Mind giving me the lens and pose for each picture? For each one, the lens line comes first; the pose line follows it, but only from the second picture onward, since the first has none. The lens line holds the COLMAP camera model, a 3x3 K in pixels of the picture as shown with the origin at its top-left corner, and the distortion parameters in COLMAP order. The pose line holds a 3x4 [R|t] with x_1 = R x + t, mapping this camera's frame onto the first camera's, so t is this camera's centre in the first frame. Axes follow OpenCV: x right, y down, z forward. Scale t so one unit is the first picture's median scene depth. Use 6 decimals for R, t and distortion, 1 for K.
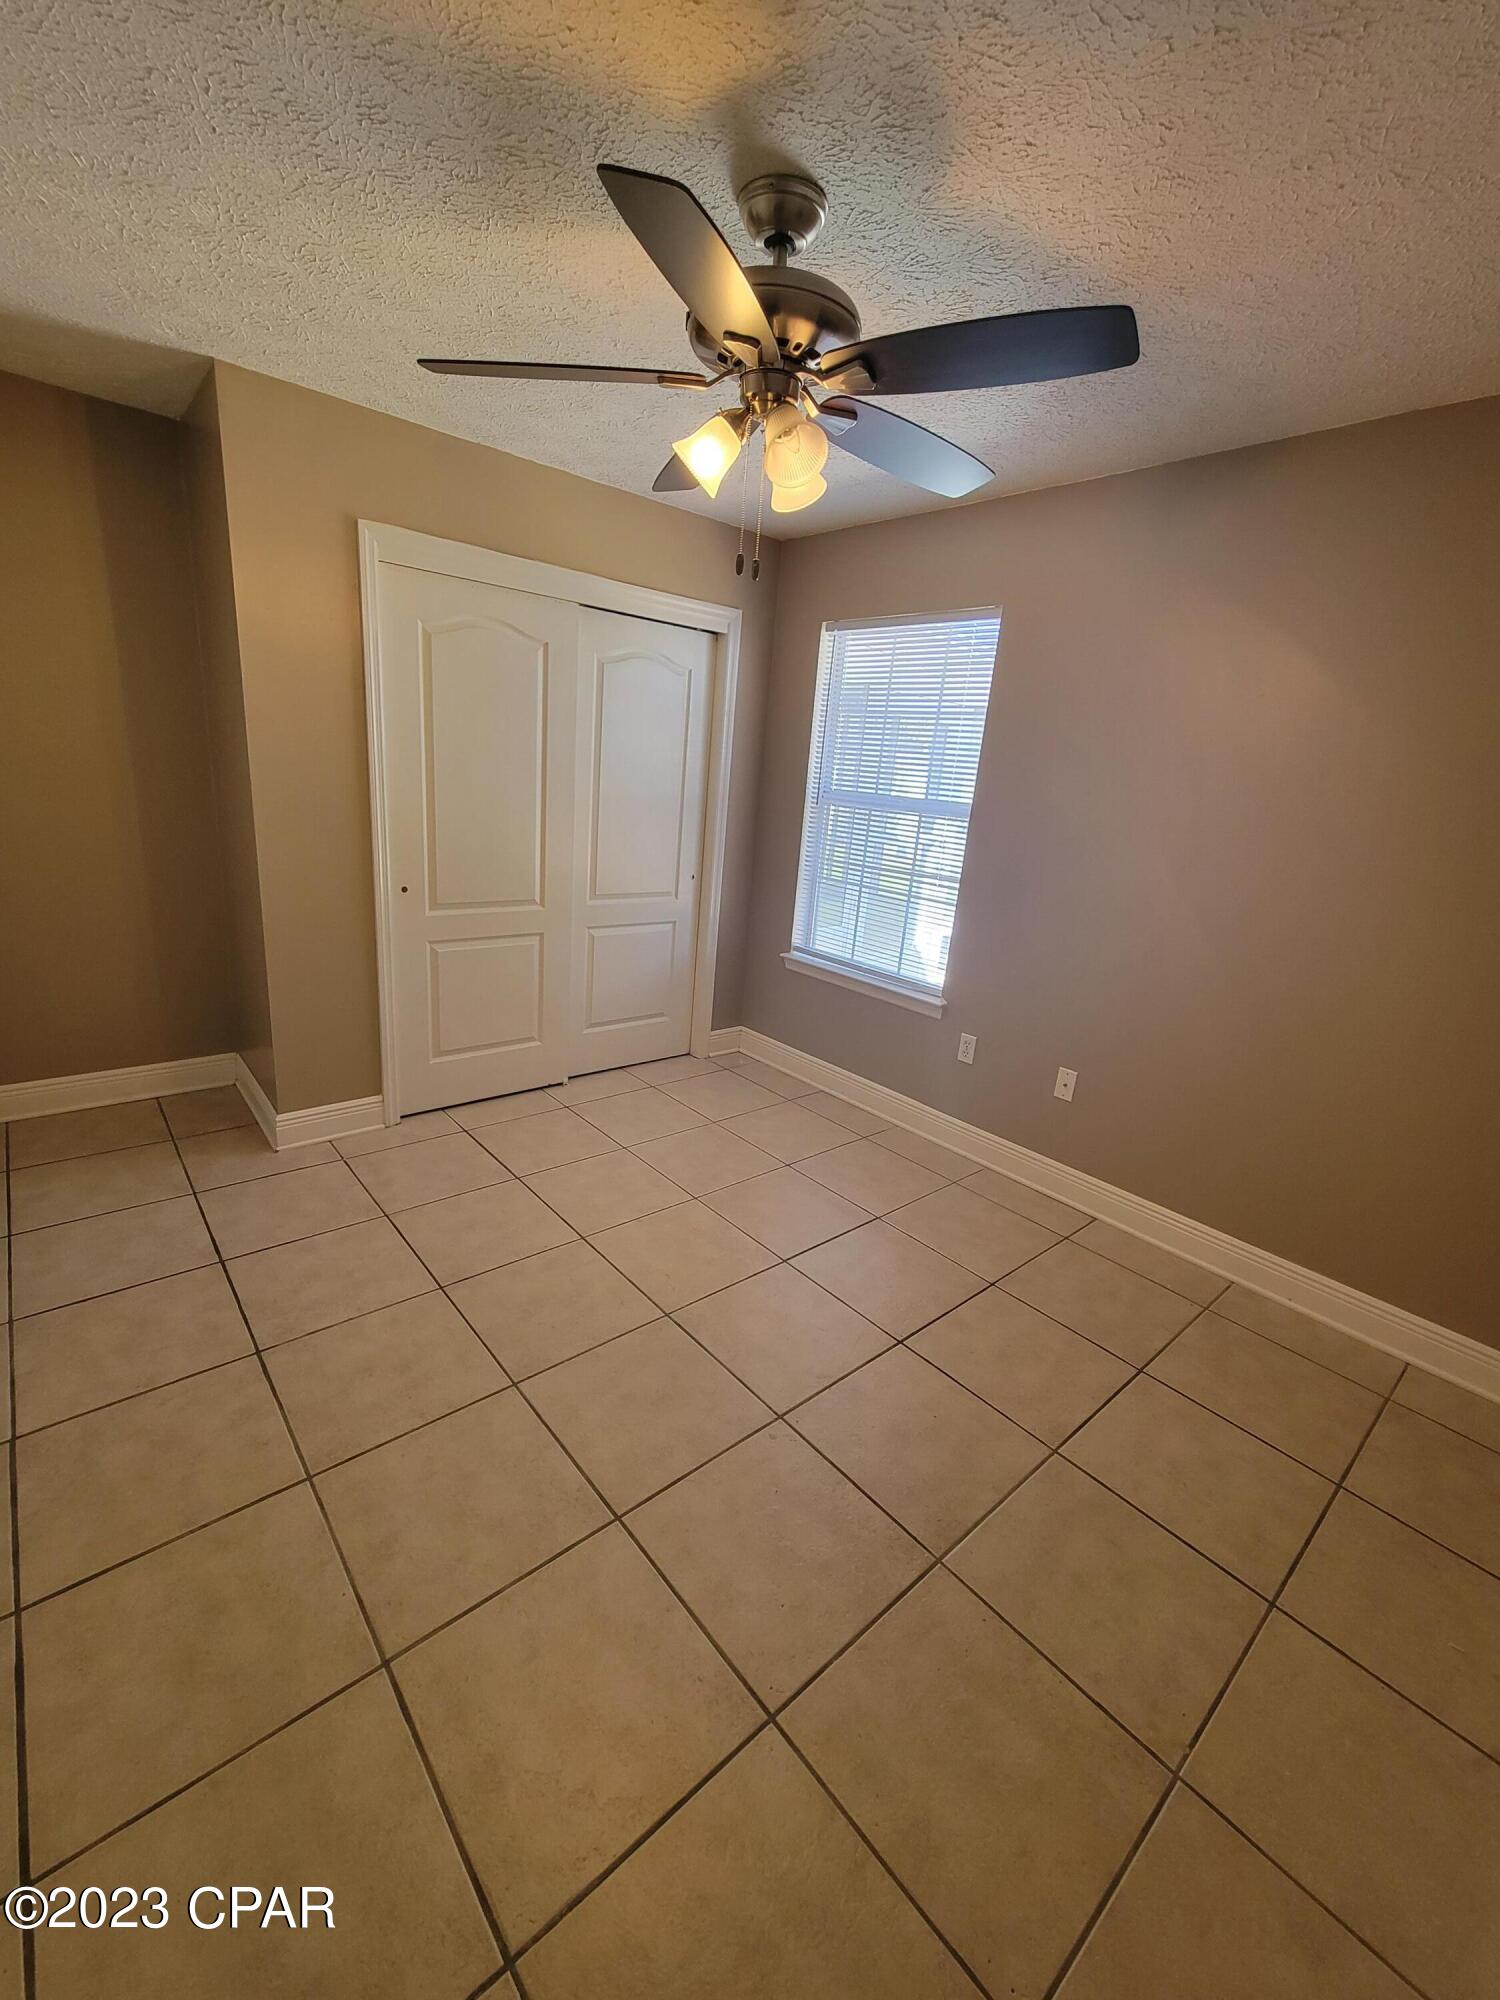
lens RADIAL K [[820.2, 0, 738.9], [0, 820.2, 1006.9], [0, 0, 1]] dist [0.003502, -0.002769]
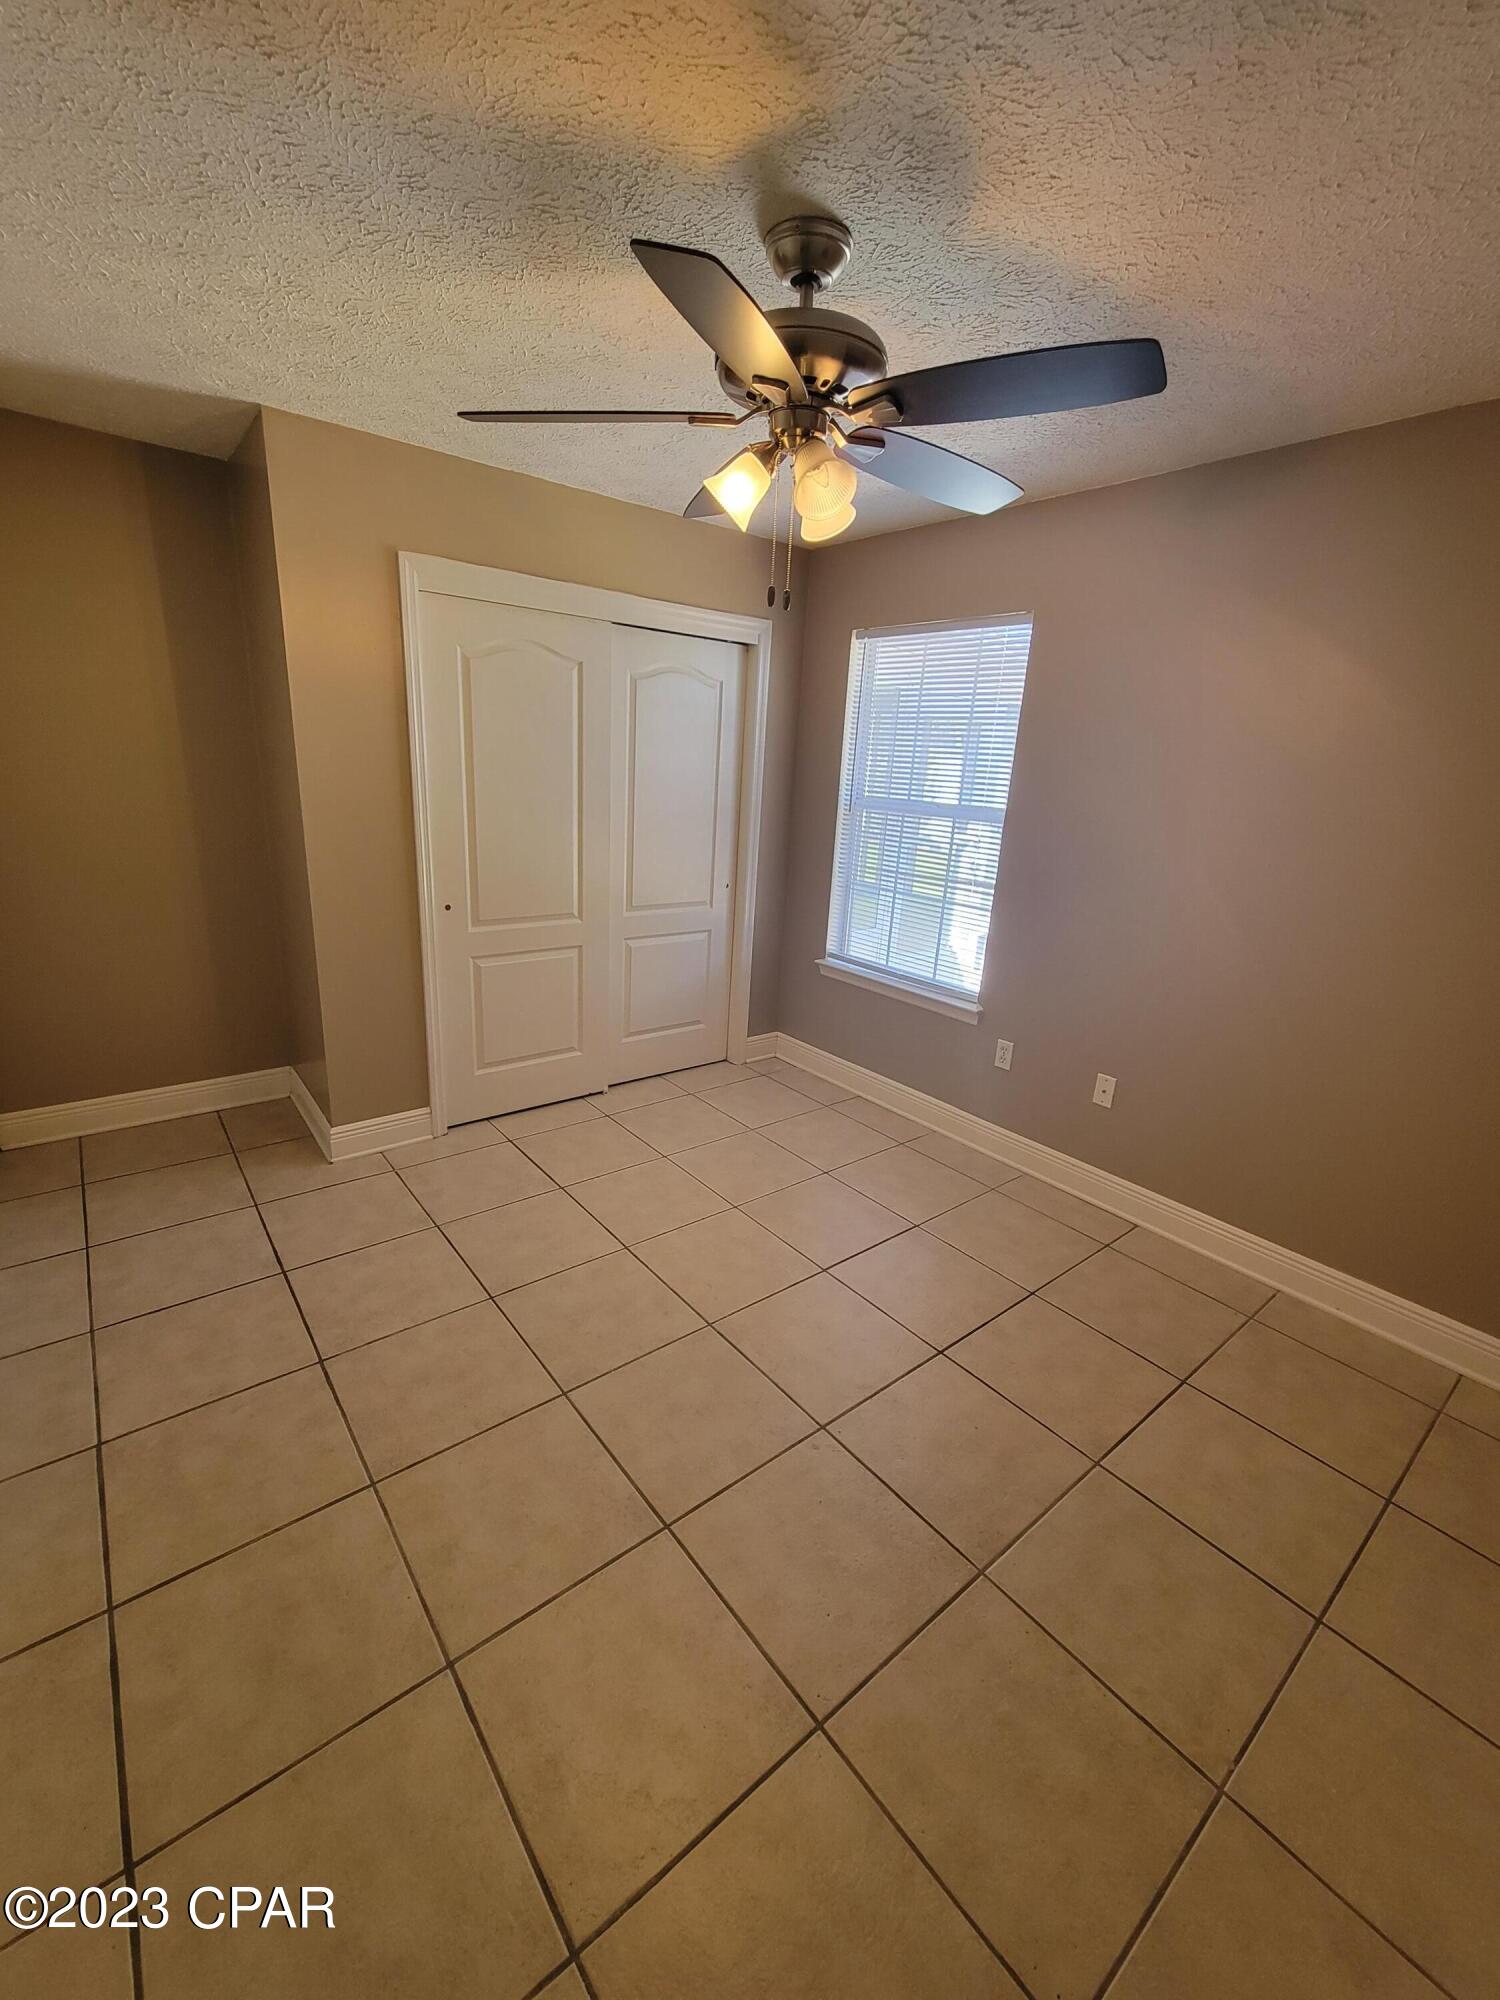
lens RADIAL K [[820.2, 0, 738.3], [0, 820.2, 1005.9], [0, 0, 1]] dist [0.003502, -0.002769]
pose [[0.998986, -0.014576, -0.042607, -0.003717], [0.014788, 0.999880, 0.004657, -0.034596], [0.042534, -0.005282, 0.999081, -0.024103]]
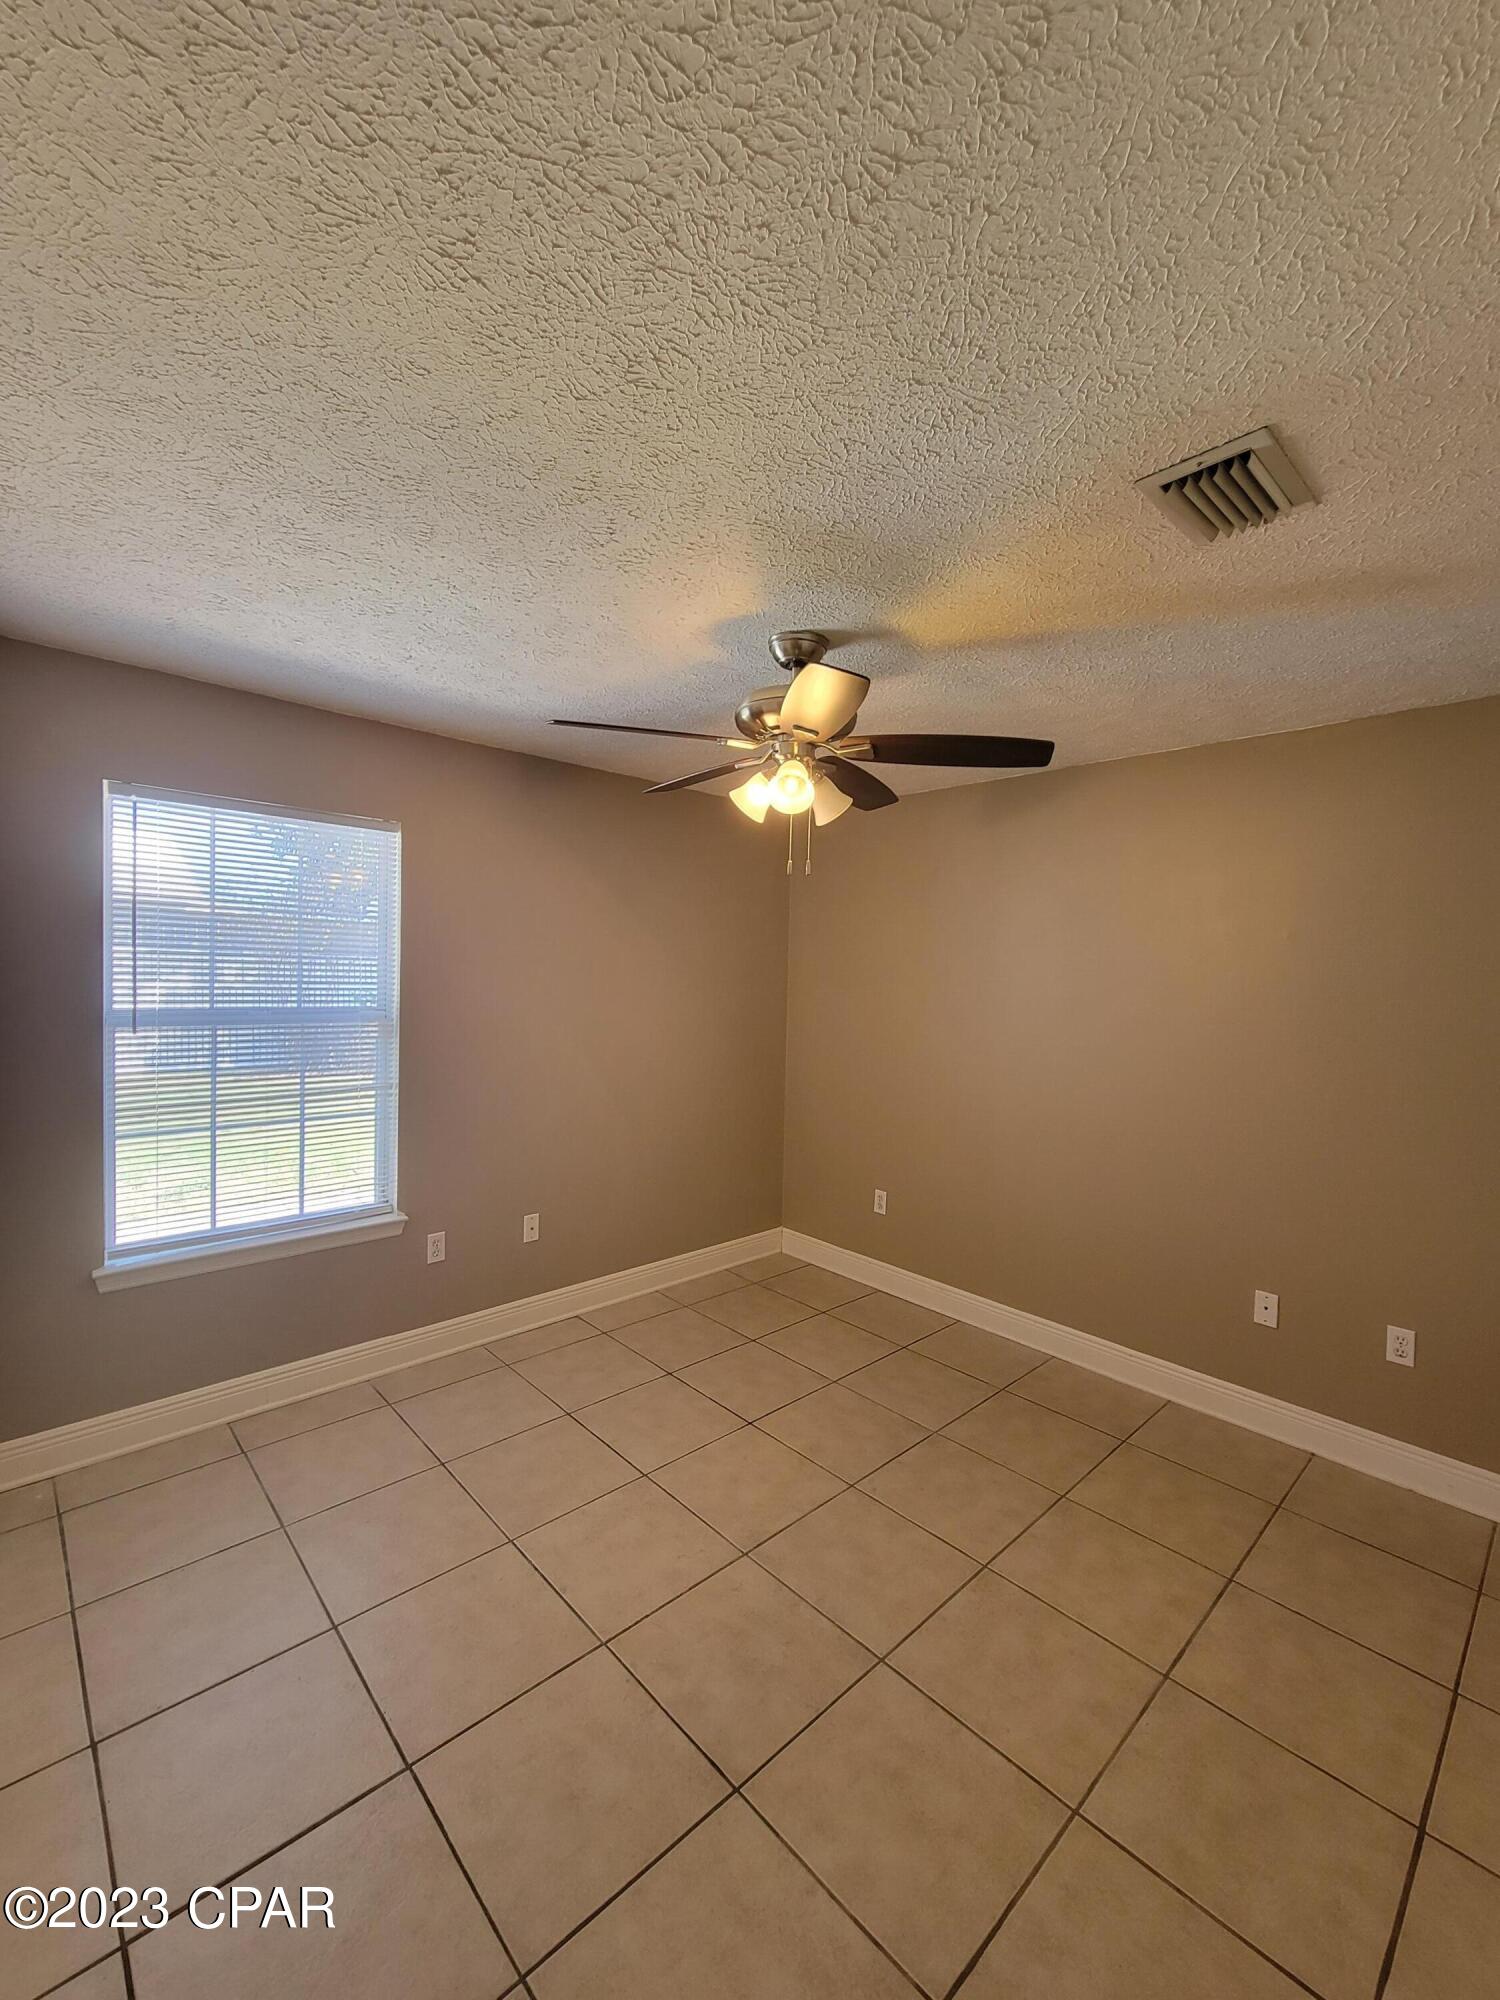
lens RADIAL K [[820.2, 0, 734.5], [0, 820.2, 1002.4], [0, 0, 1]] dist [0.003502, -0.002769]
pose [[-0.033807, -0.118387, 0.992392, -1.312721], [0.253444, 0.959486, 0.123096, -0.507381], [-0.966759, 0.255677, -0.002433, 1.136224]]
